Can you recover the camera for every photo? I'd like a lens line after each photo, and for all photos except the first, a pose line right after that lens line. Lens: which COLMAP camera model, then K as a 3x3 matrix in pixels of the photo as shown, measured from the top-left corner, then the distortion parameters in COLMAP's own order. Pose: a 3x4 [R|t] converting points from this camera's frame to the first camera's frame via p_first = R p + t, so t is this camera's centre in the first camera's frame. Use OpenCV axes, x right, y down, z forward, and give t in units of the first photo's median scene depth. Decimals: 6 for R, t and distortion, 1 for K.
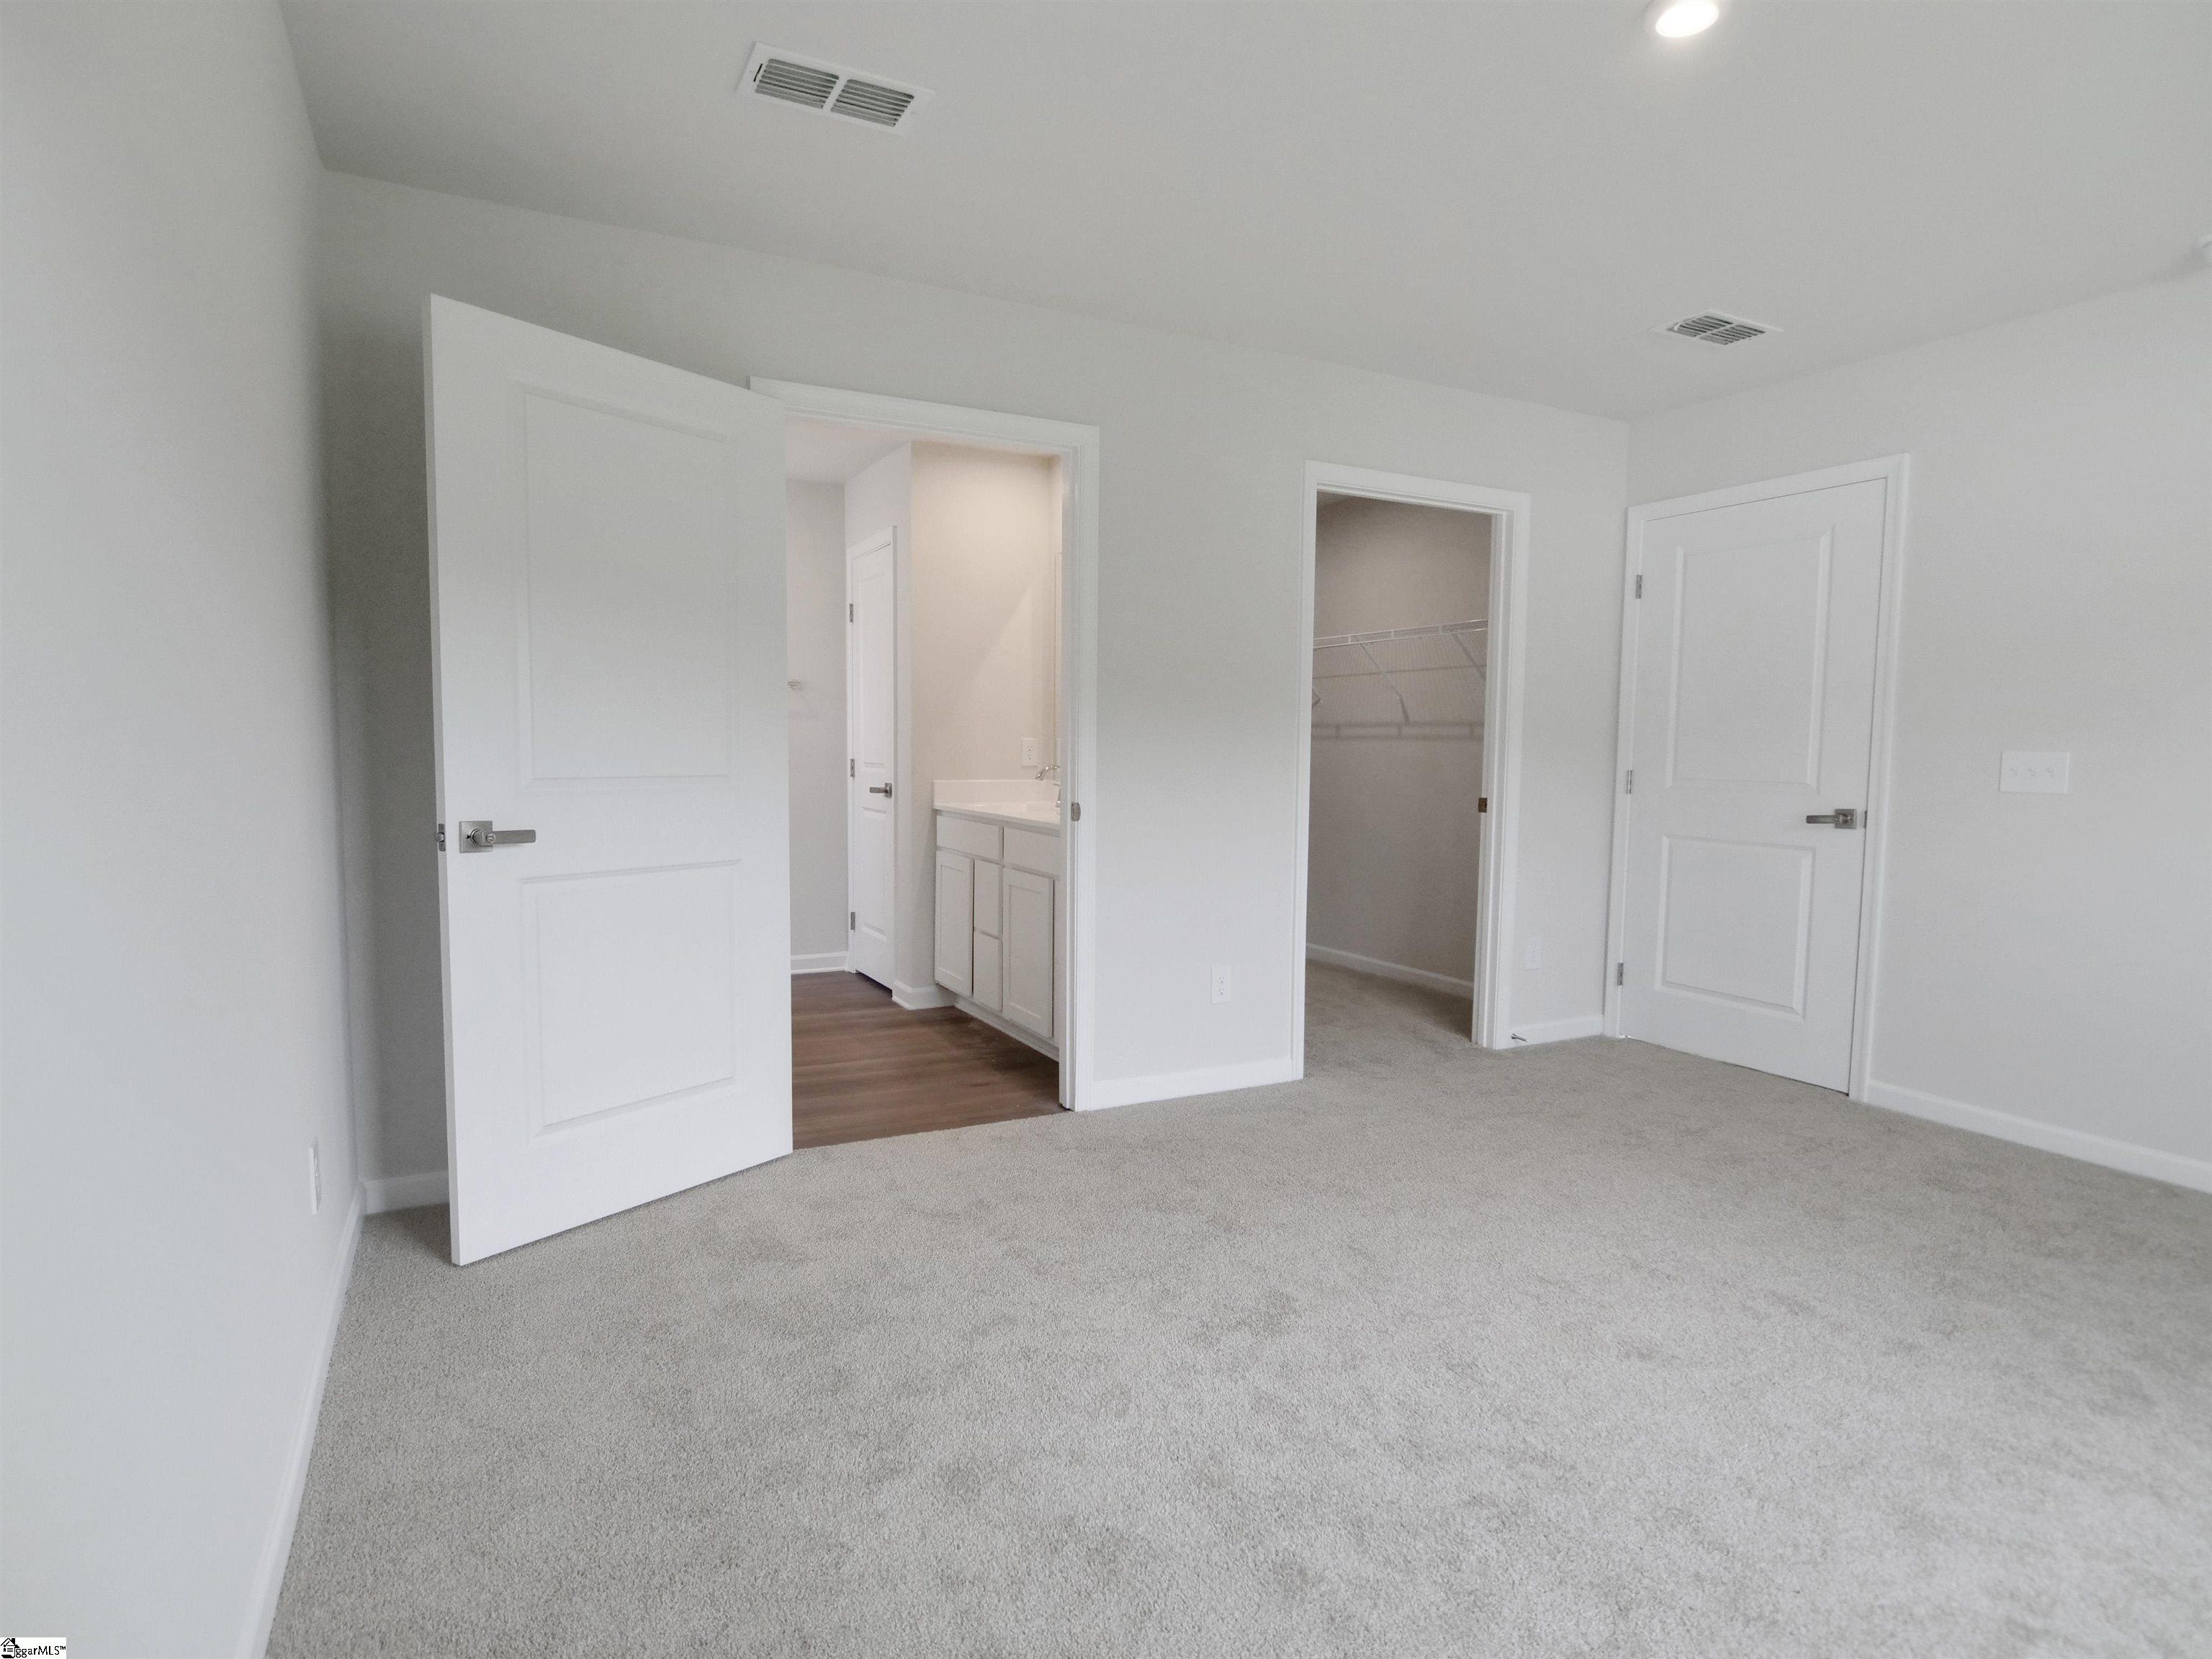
lens RADIAL K [[1199.2, 0, 1108.9], [0, 1199.2, 836.7], [0, 0, 1]] dist [-0.008769, -0.004111]
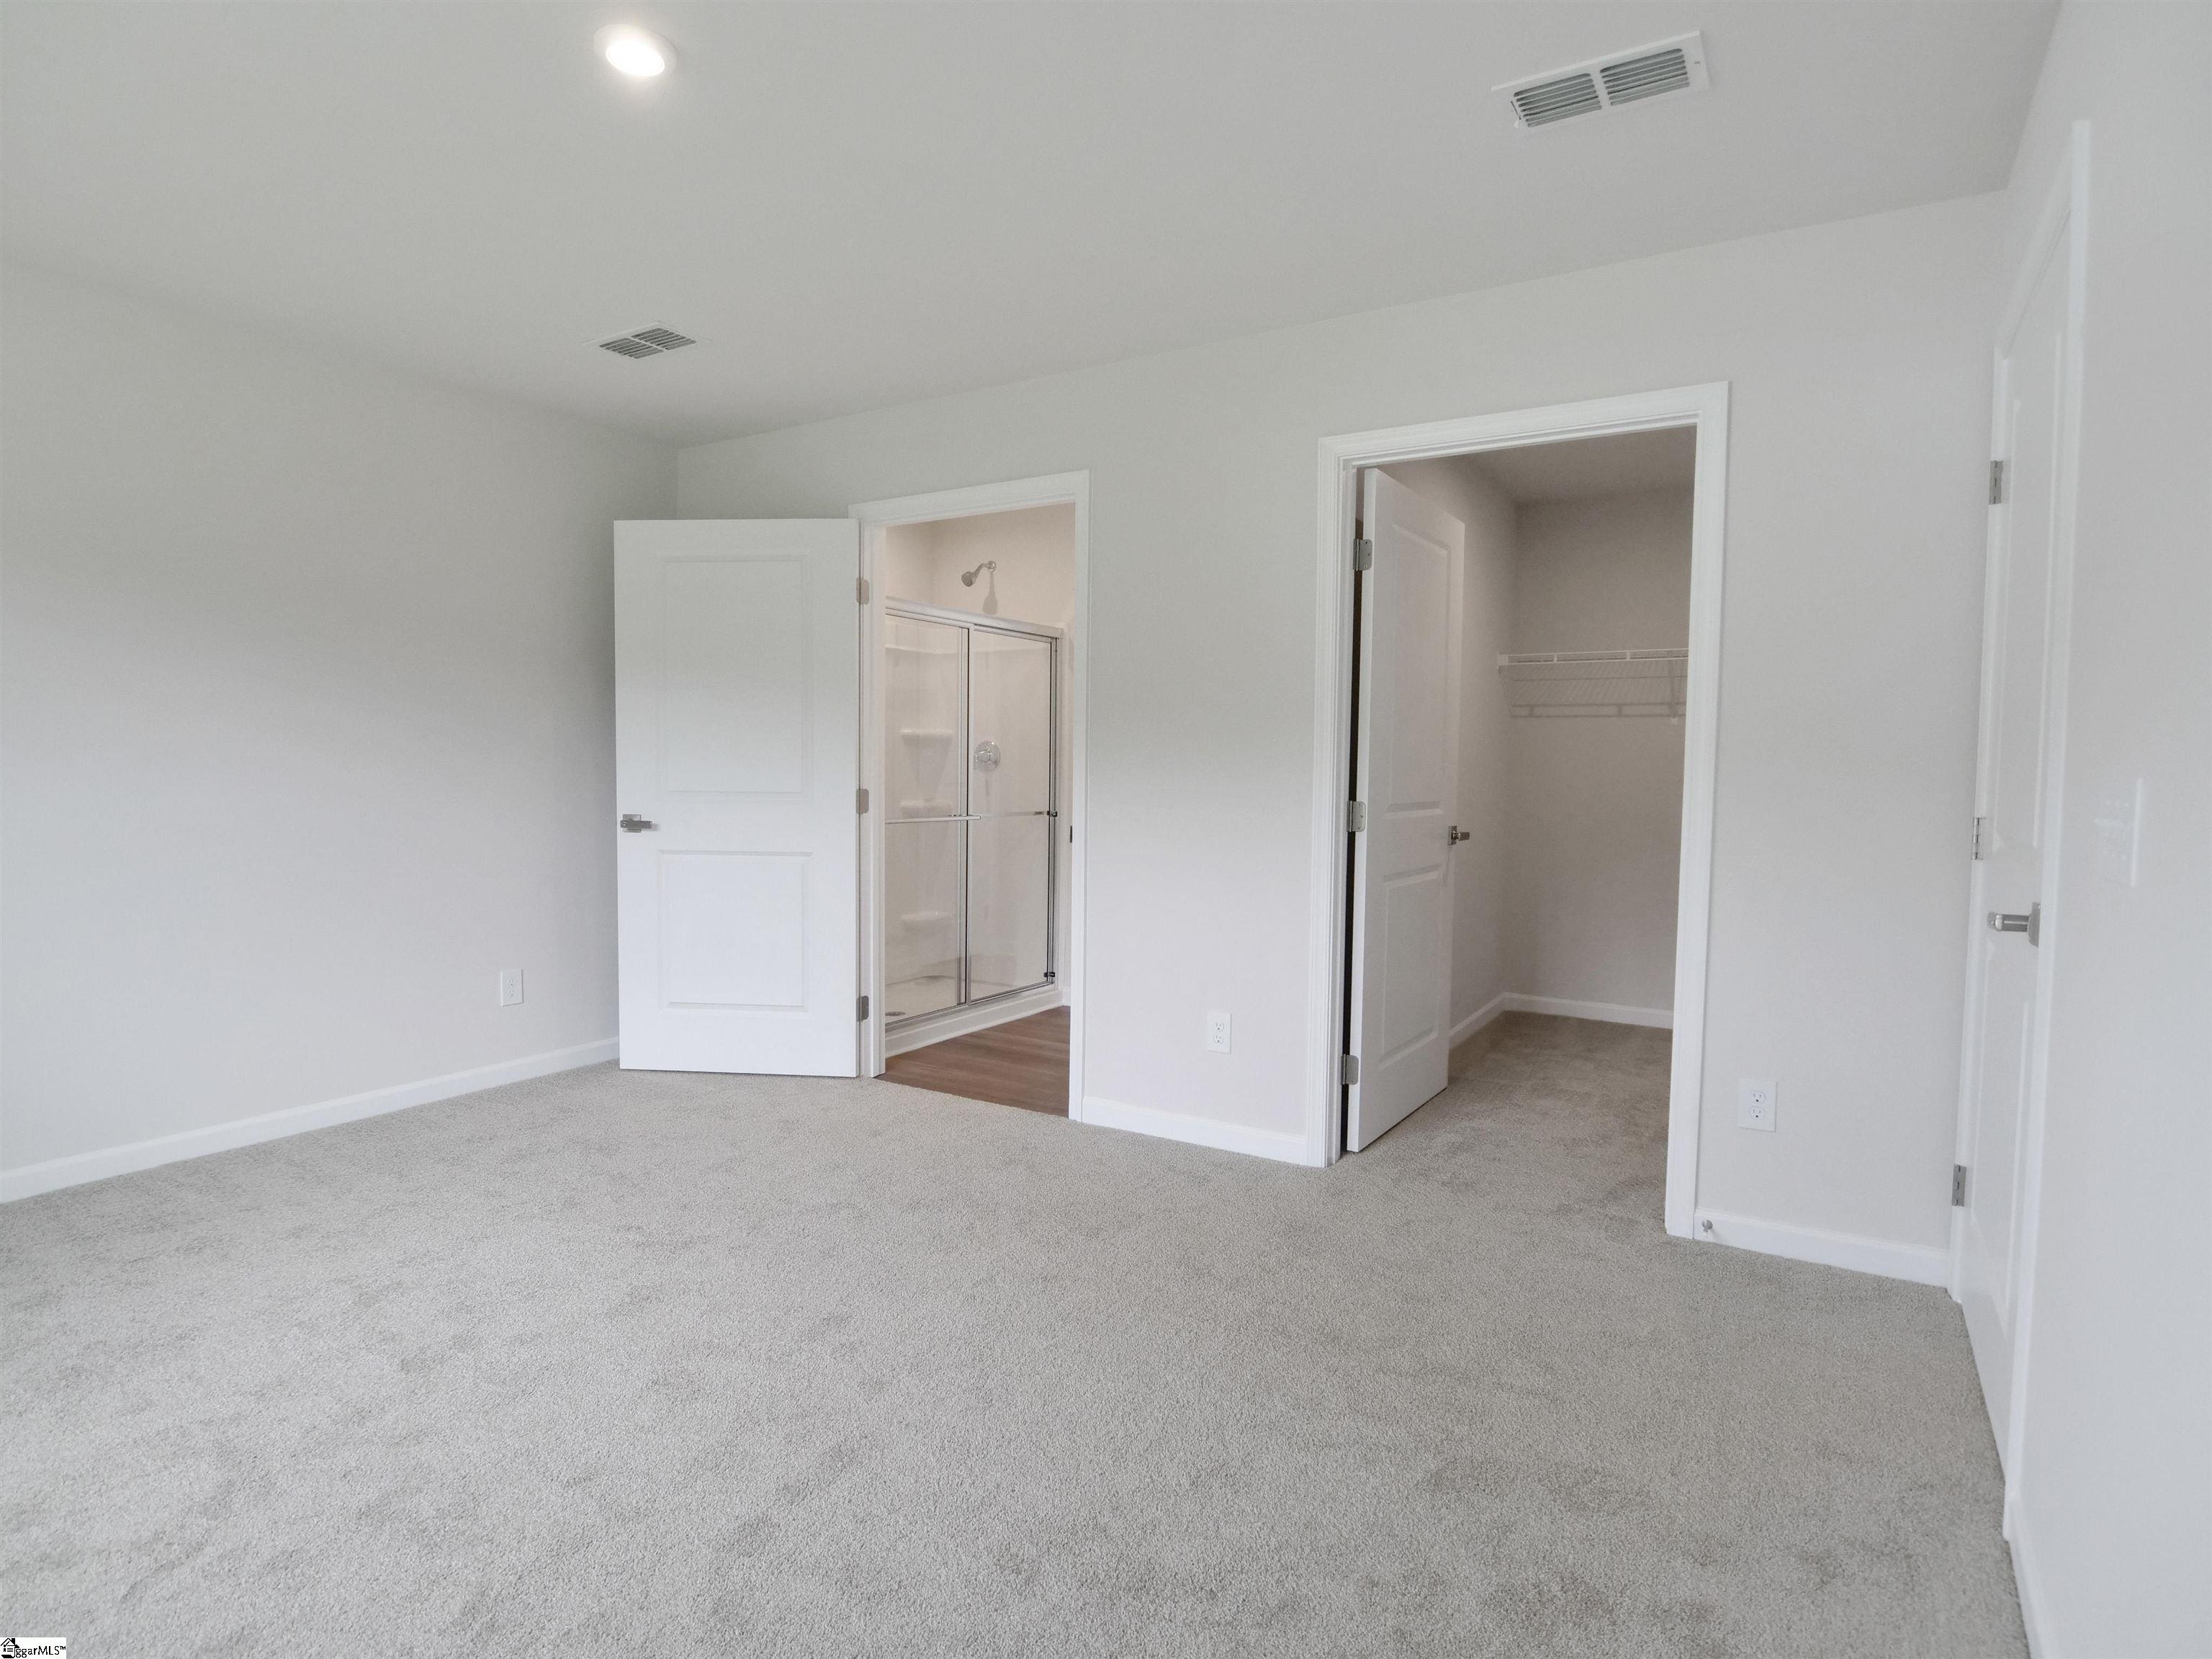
lens RADIAL K [[1199.2, 0, 1109.2], [0, 1199.2, 829.7], [0, 0, 1]] dist [-0.008769, -0.004111]
pose [[0.508710, 0.038229, -0.860089, 0.911190], [-0.069563, 0.997572, 0.003196, -0.030717], [0.858123, 0.058204, 0.510134, 0.491257]]
